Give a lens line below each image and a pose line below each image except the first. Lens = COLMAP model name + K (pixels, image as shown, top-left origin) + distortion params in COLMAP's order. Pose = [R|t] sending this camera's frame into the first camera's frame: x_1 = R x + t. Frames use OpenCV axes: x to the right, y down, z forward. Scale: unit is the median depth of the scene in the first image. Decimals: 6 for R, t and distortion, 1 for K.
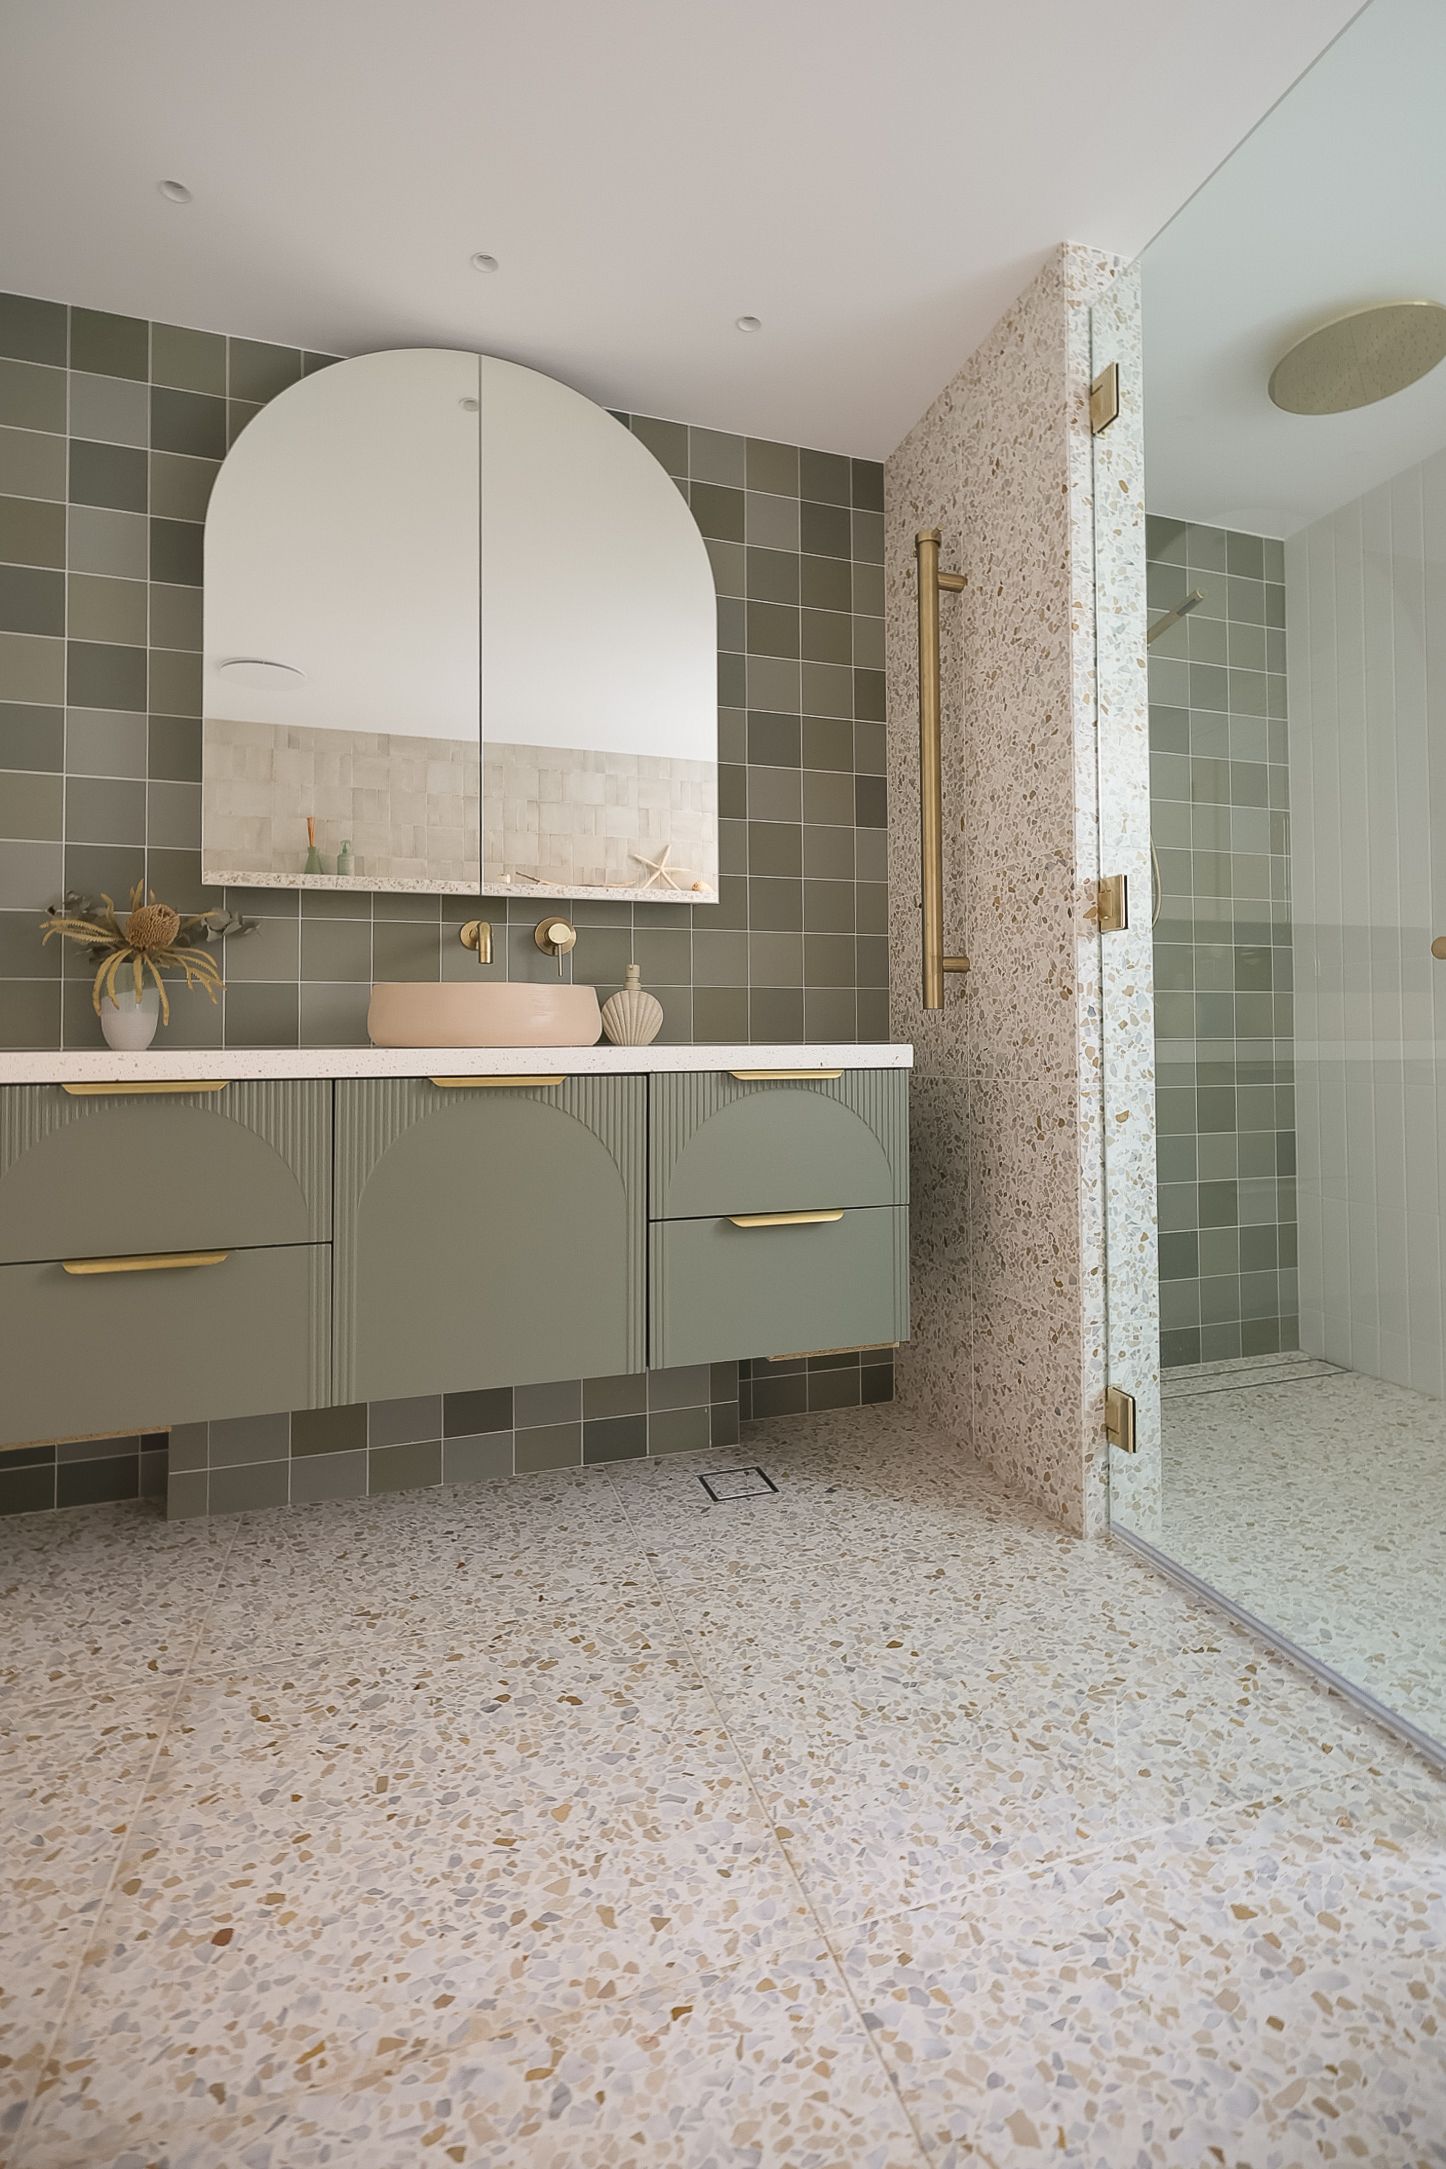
lens RADIAL K [[983.7, 0, 721.6], [0, 983.7, 1082.6], [0, 0, 1]] dist [0.008106, -0.000086]
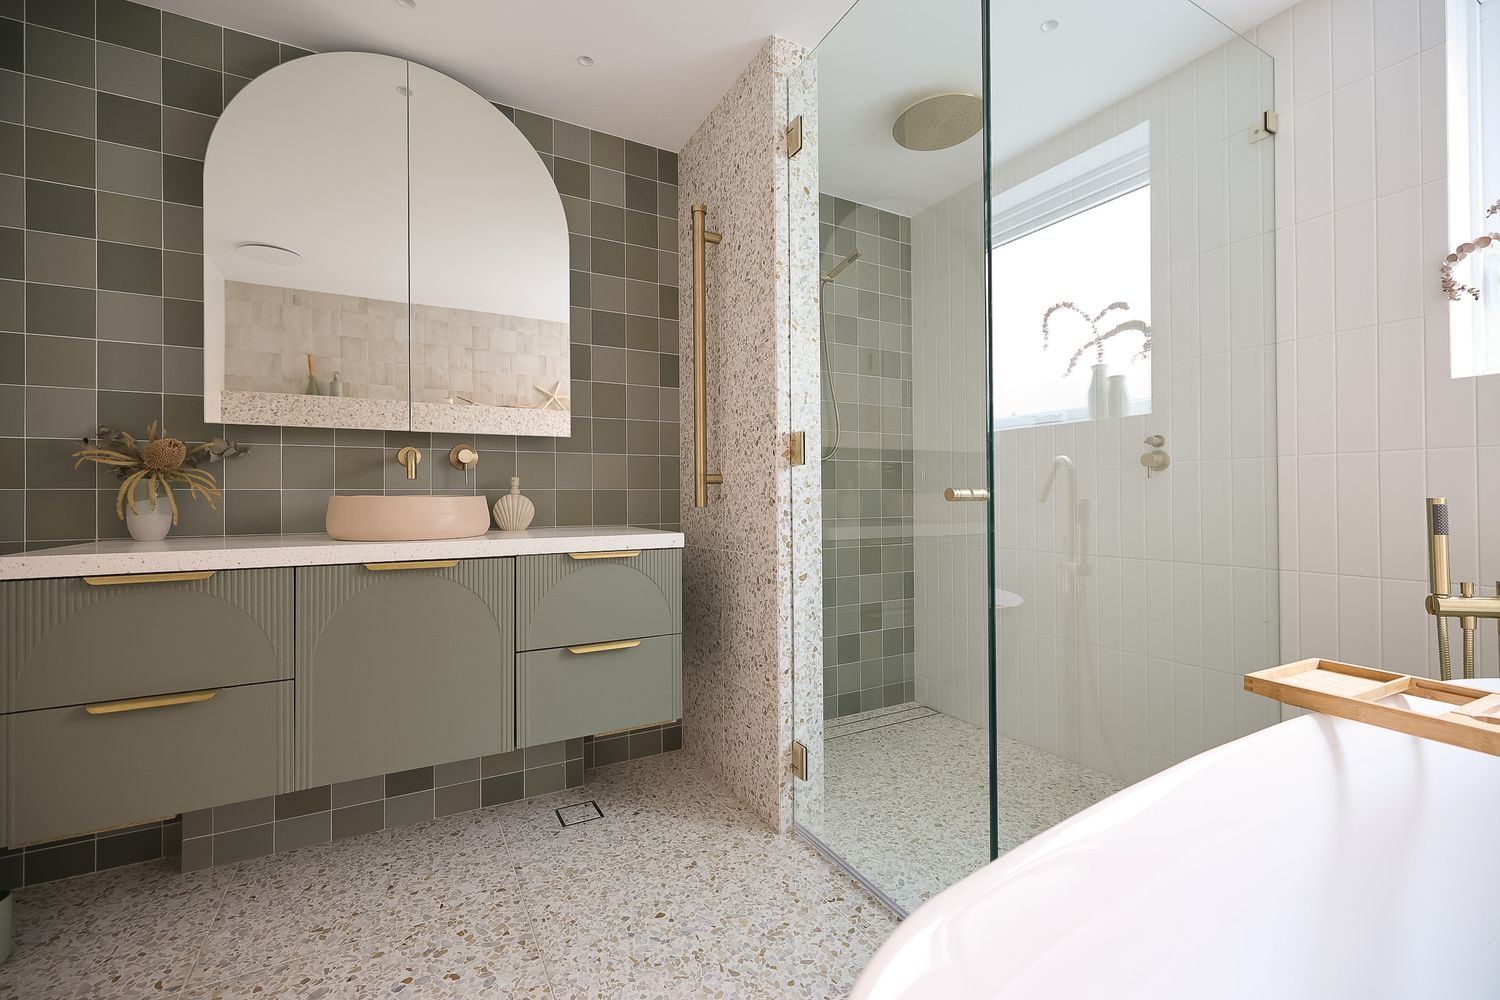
lens RADIAL K [[631.7, 0, 751.0], [0, 631.7, 495.1], [0, 0, 1]] dist [0.008259, -0.000031]
pose [[0.988181, -0.024783, 0.151274, 0.141736], [0.022956, 0.999641, 0.013810, -0.108925], [-0.151562, -0.010174, 0.988395, -0.045188]]
